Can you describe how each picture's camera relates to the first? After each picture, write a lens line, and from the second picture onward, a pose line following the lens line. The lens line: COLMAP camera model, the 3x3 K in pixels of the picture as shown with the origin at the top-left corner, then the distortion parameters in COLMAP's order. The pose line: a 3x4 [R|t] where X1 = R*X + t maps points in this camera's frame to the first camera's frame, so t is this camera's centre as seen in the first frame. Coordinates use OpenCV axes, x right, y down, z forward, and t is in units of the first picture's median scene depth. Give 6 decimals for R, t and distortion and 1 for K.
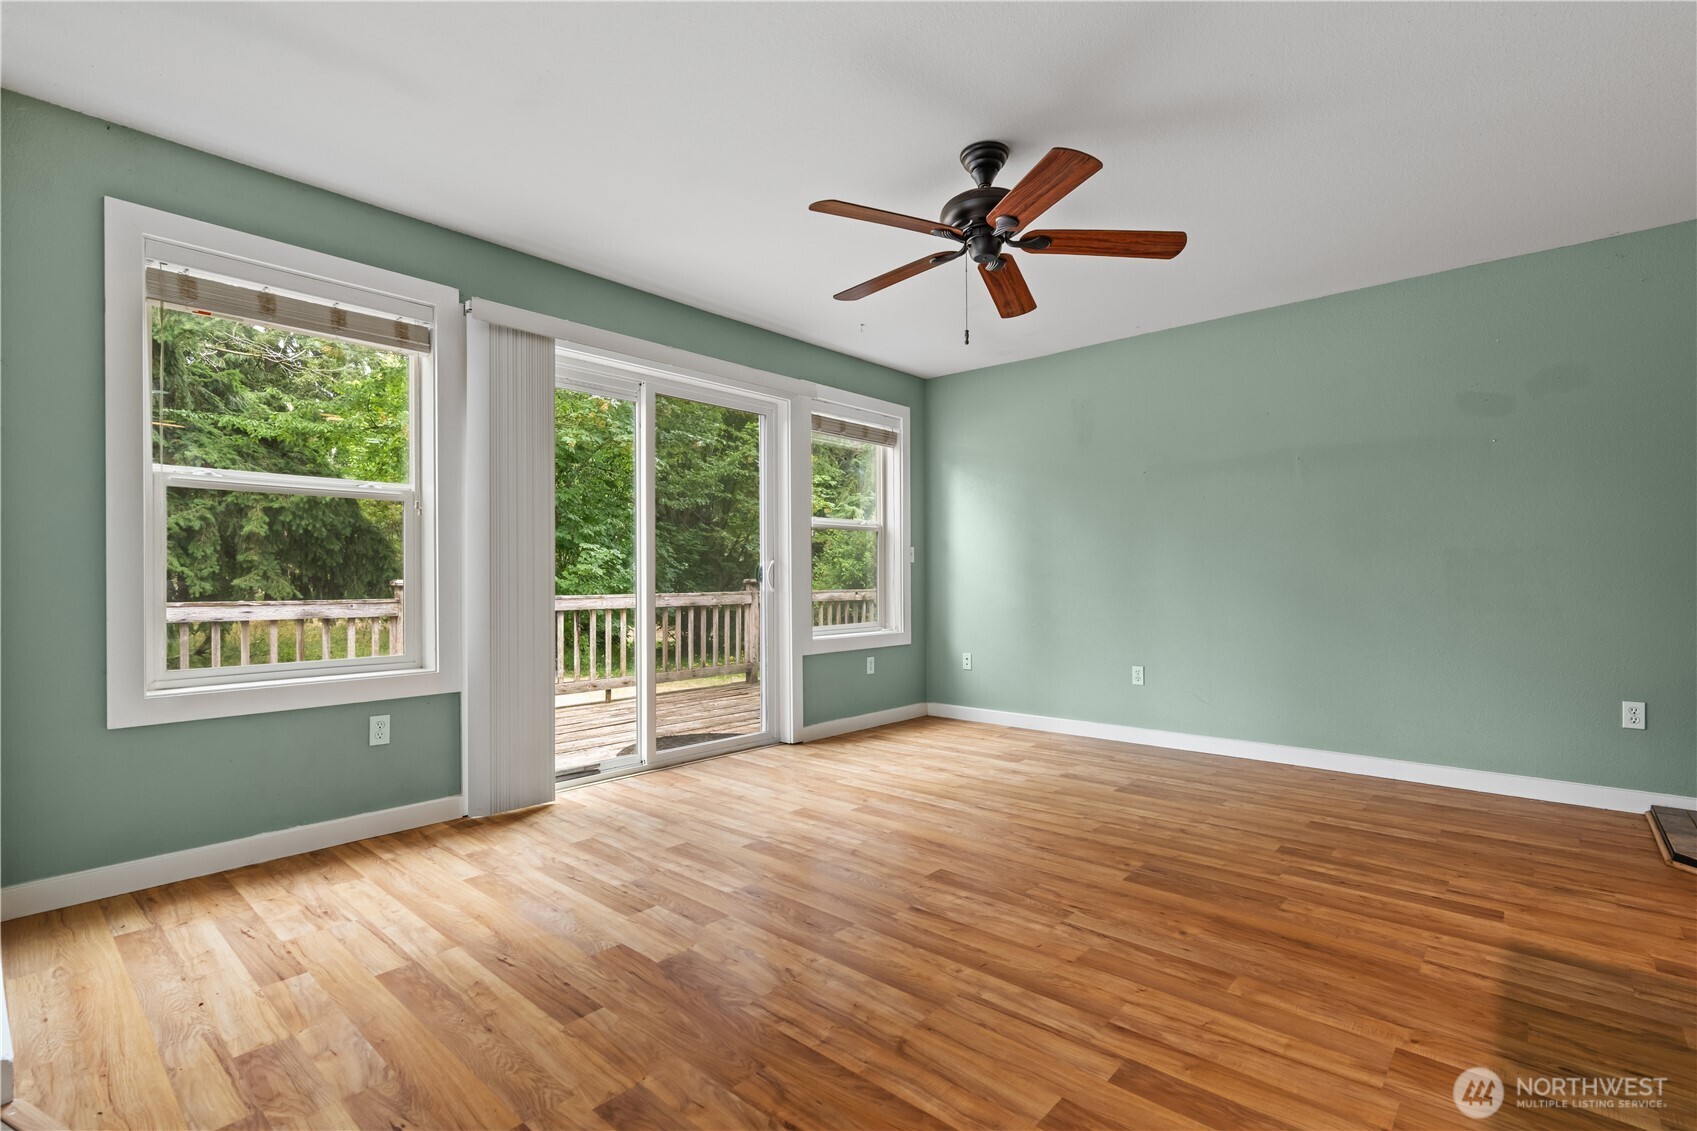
lens RADIAL K [[776.5, 0, 851.6], [0, 776.5, 569.1], [0, 0, 1]] dist [-0.001508, 0.000717]
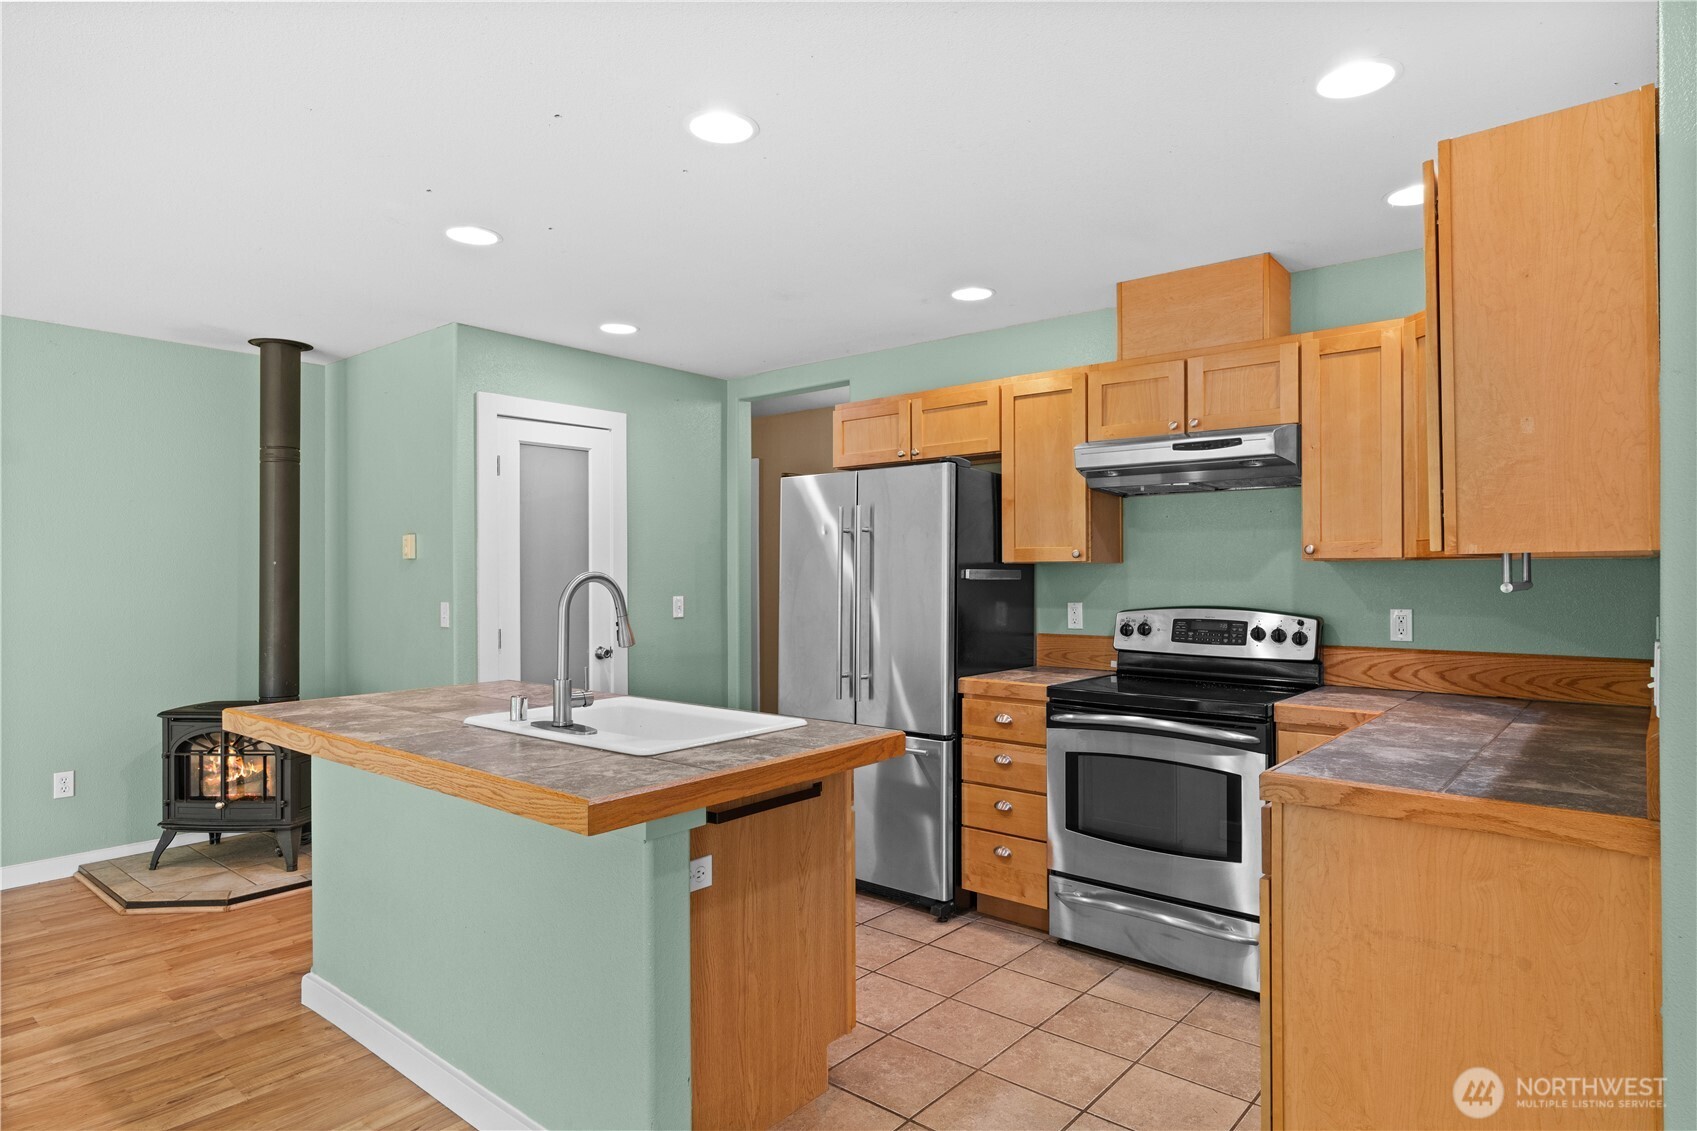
lens RADIAL K [[947.4, 0, 861.9], [0, 947.4, 572.5], [0, 0, 1]] dist [-0.002438, -0.000165]
pose [[-0.040353, 0.003504, 0.999179, -0.419420], [-0.010151, 0.999941, -0.003917, -0.139605], [-0.999134, -0.010301, -0.040315, -0.031250]]
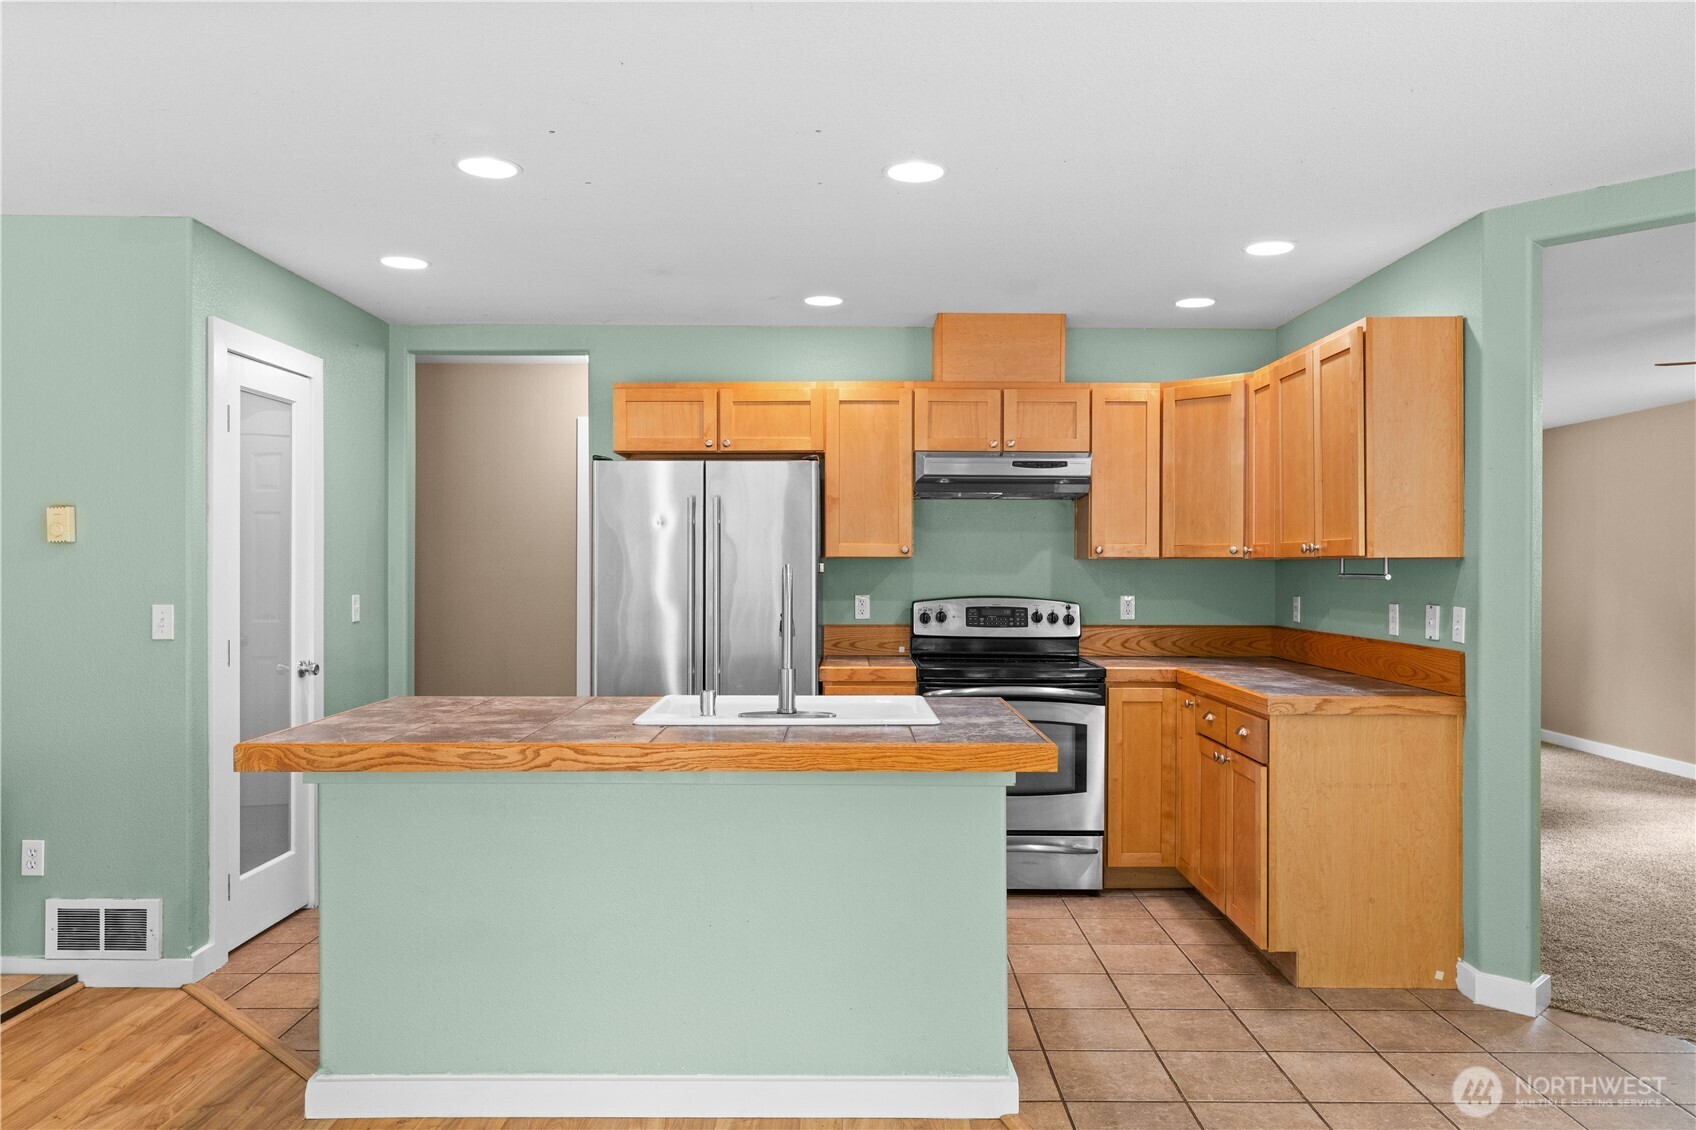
lens RADIAL K [[1176.4, 0, 853.9], [0, 1176.4, 571.3], [0, 0, 1]] dist [0.000276, 0.003926]
pose [[-0.672411, -0.001147, 0.740177, -0.408256], [-0.009777, 0.999925, -0.007332, -0.125418], [-0.740113, -0.012167, -0.672372, 1.010702]]
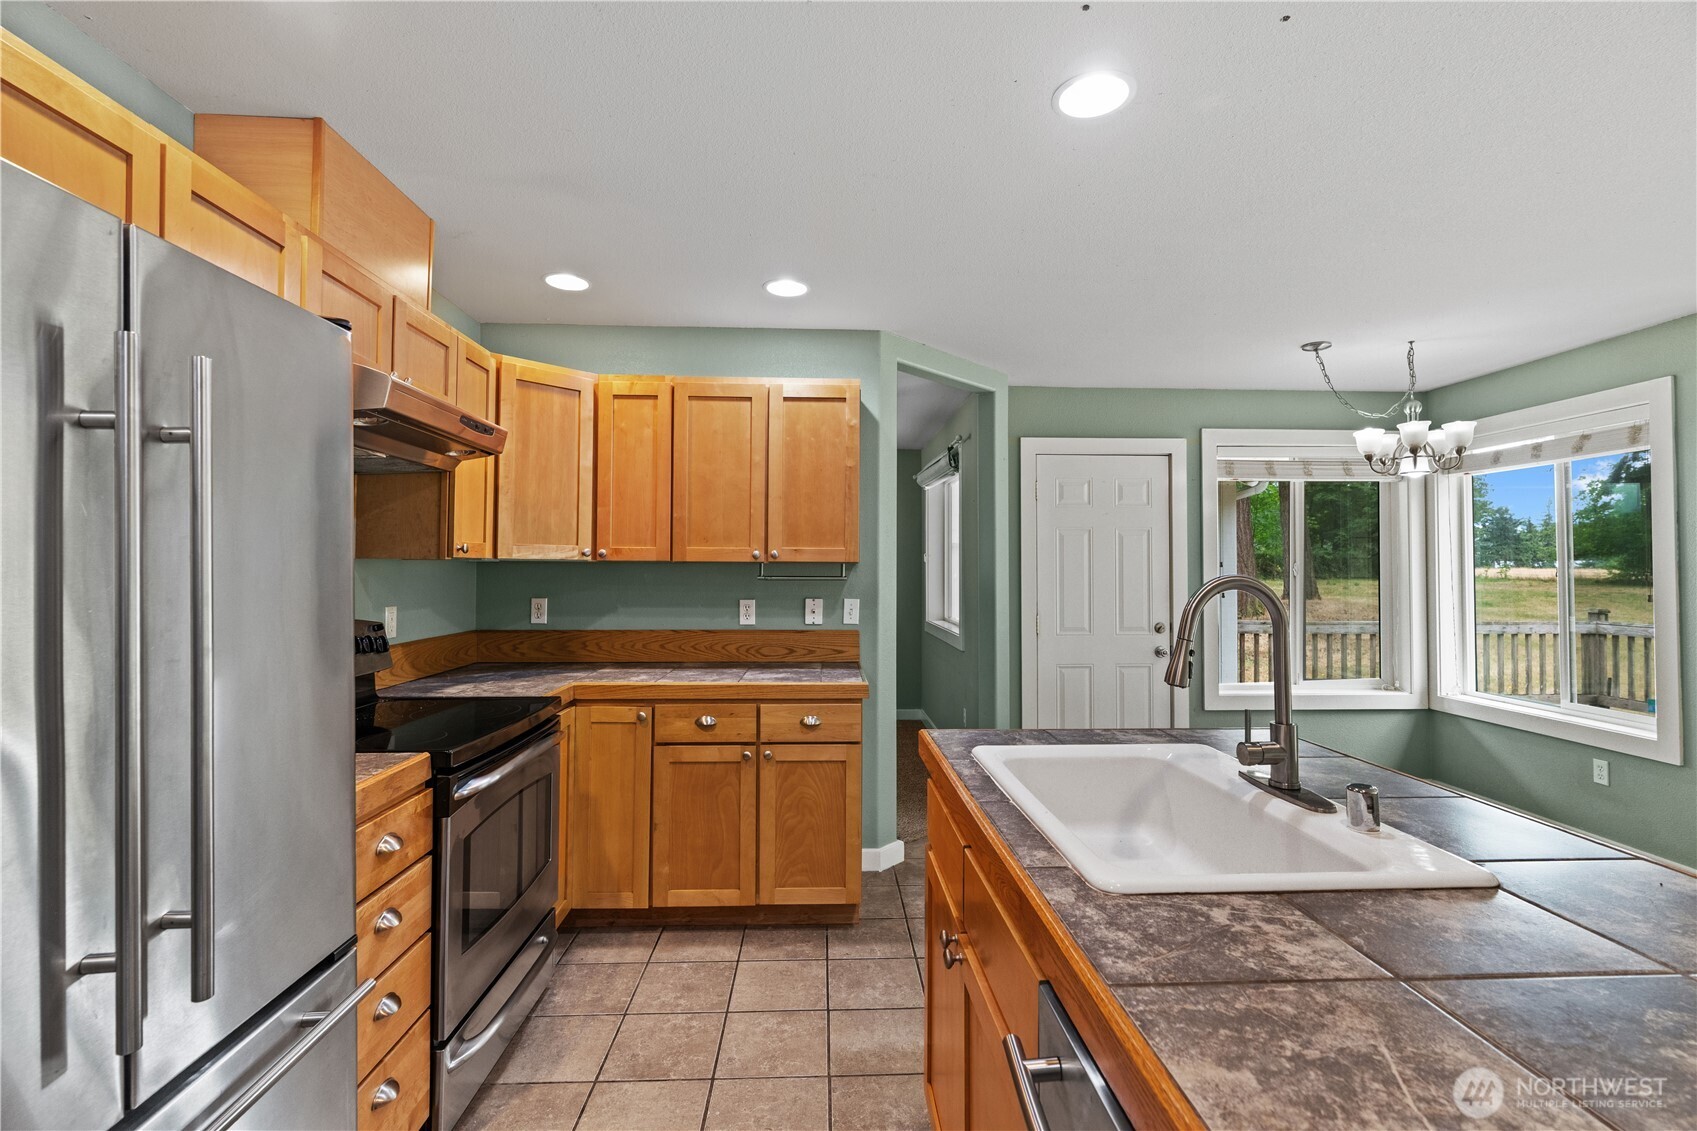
lens RADIAL K [[776.5, 0, 850.8], [0, 776.5, 551.8], [0, 0, 1]] dist [-0.001508, 0.000717]
pose [[-0.708299, -0.014756, -0.705758, 1.186702], [0.006720, 0.999595, -0.027644, -0.144473], [0.705881, -0.024322, -0.707913, 0.415364]]
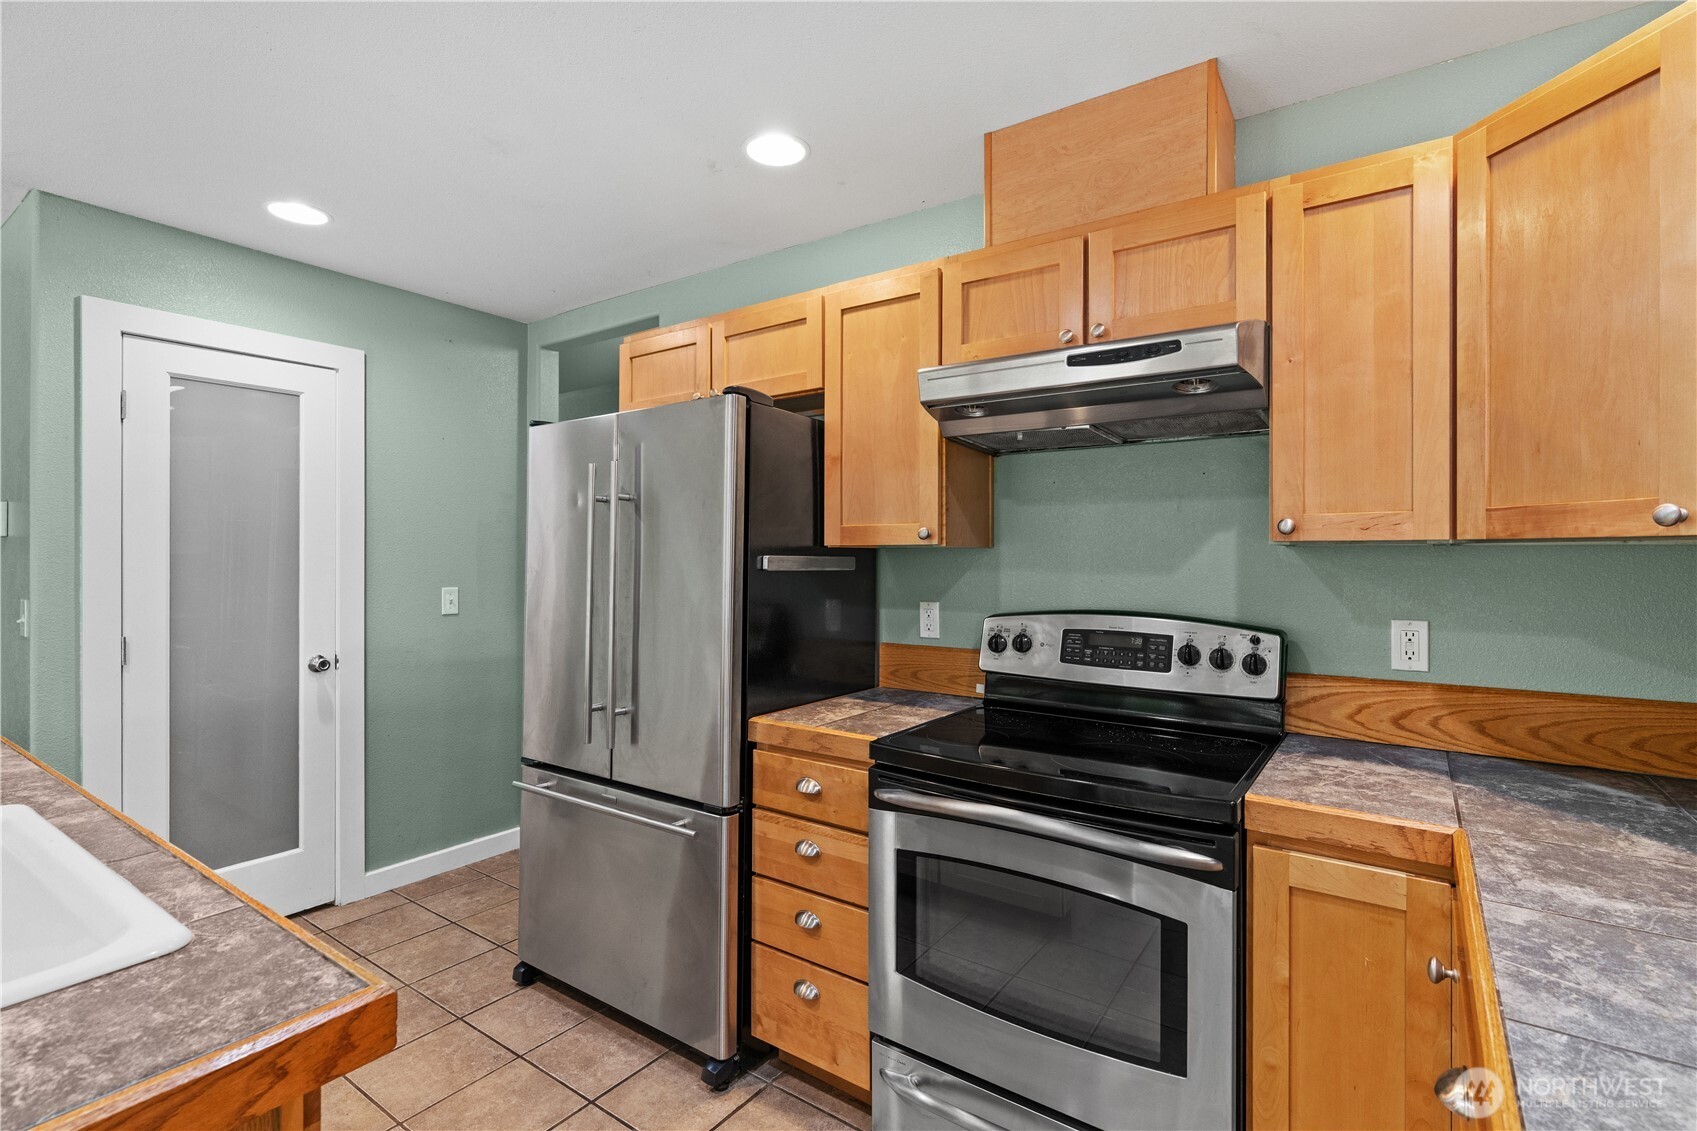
lens RADIAL K [[776.5, 0, 863.0], [0, 776.5, 556.8], [0, 0, 1]] dist [-0.001508, 0.000717]
pose [[-0.125519, 0.004001, 0.992083, 0.233832], [-0.014728, 0.999874, -0.005896, -0.147901], [-0.991982, -0.015352, -0.125444, -0.256935]]
